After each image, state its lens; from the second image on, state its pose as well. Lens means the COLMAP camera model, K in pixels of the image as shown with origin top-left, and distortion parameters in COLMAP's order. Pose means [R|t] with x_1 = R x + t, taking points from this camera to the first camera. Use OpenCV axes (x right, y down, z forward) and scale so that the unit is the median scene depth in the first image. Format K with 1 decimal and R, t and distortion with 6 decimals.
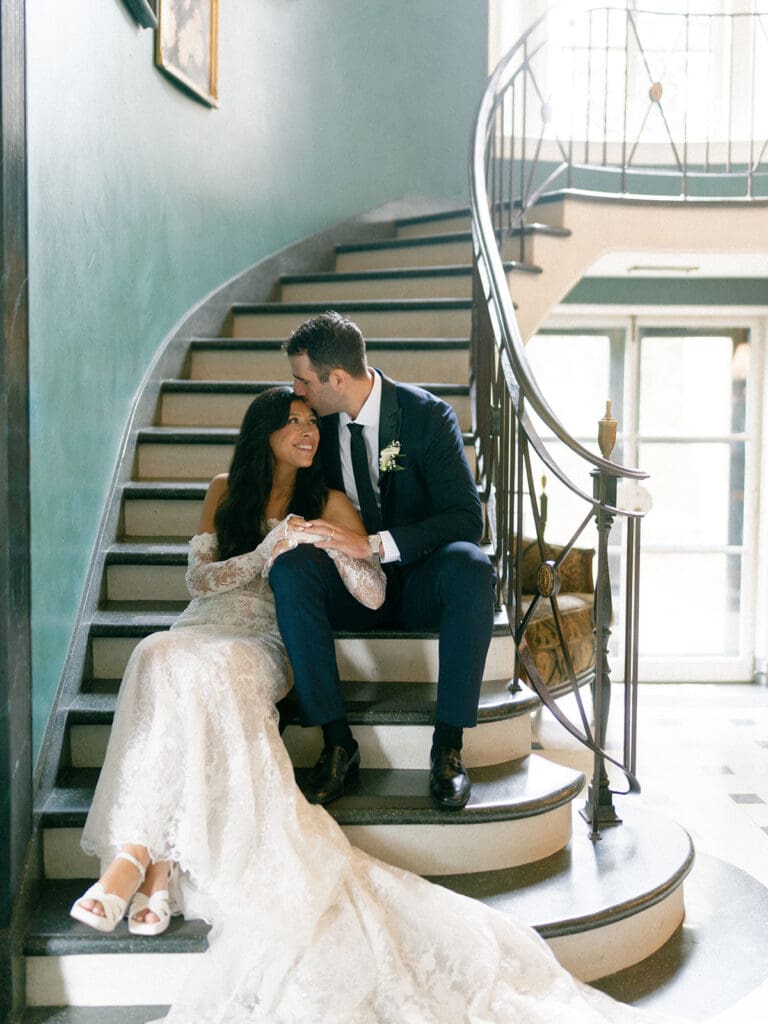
lens RADIAL K [[1050.9, 0, 384.0], [0, 1050.9, 512.0], [0, 0, 1]] dist [-0.098639, 0.010608]
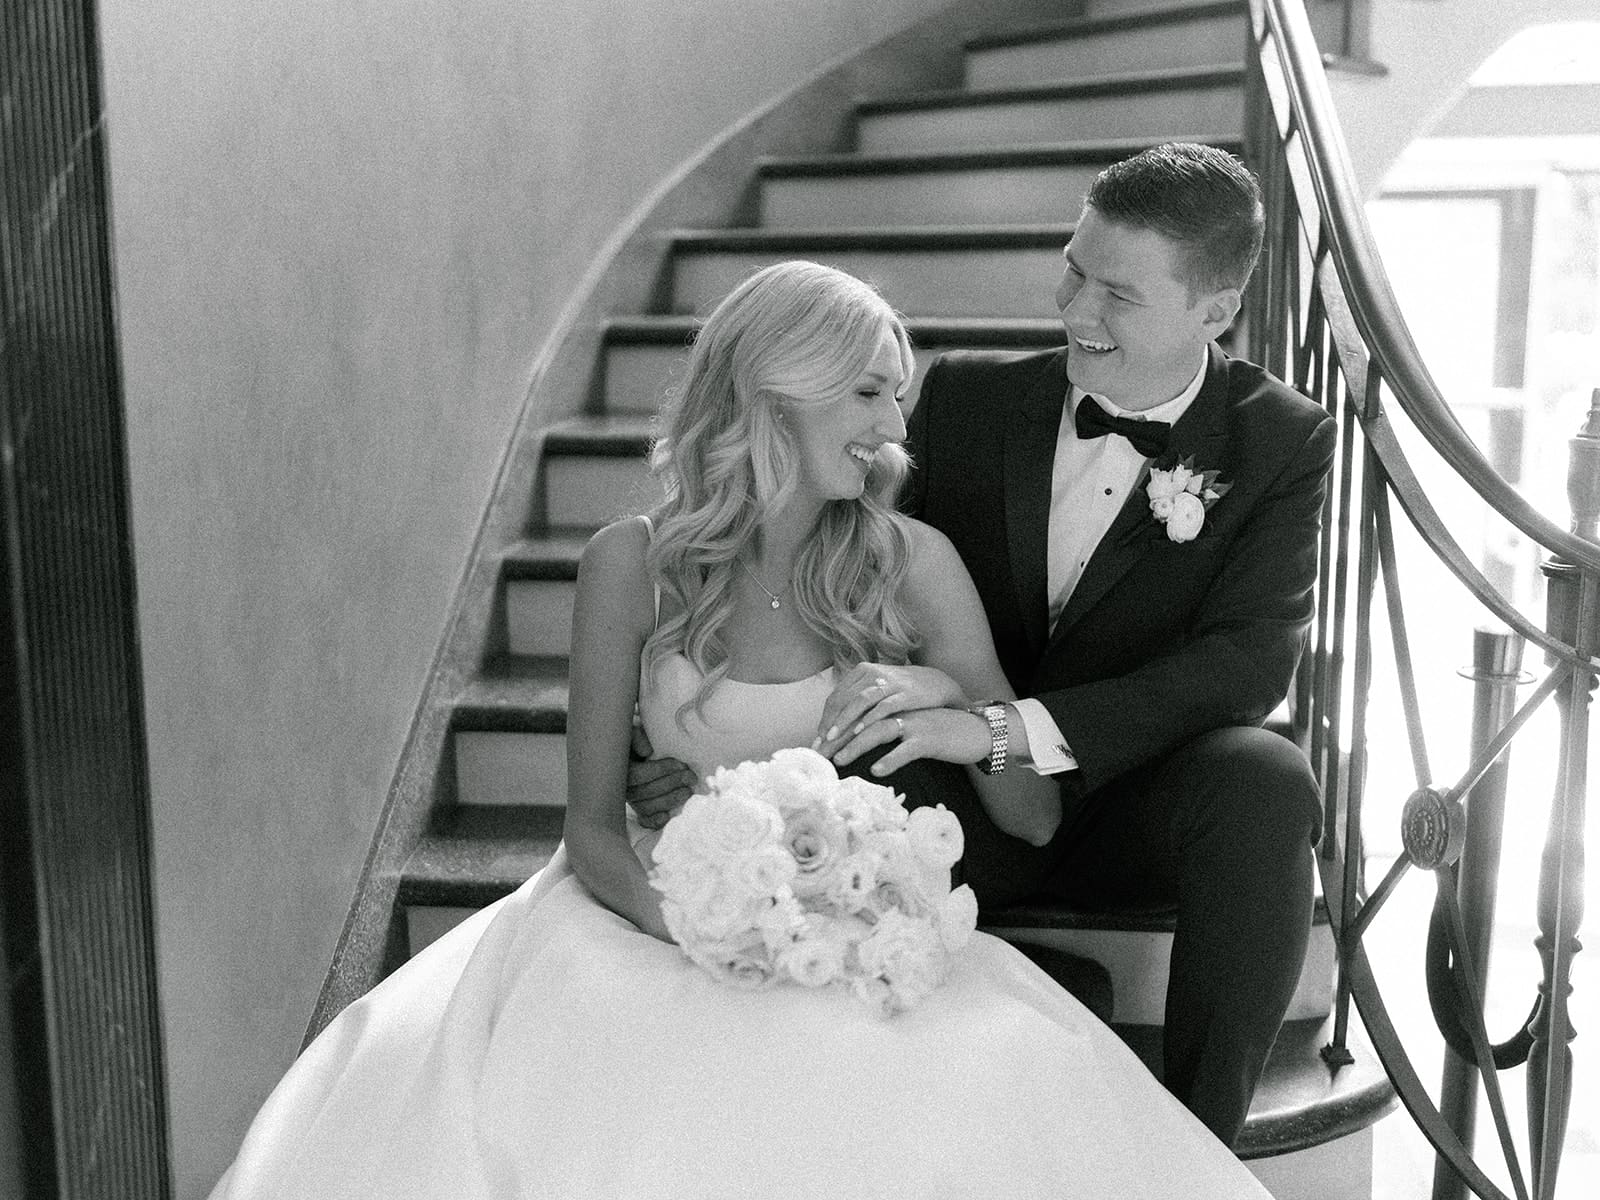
lens RADIAL K [[1642.0, 0, 800.0], [0, 1642.0, 600.0], [0, 0, 1]] dist [-0.098639, 0.010608]
pose [[0.985970, 0.009664, -0.166644, 0.011938], [0.002807, 0.997222, 0.074439, -0.053813], [0.166900, -0.073862, 0.983203, 0.250090]]
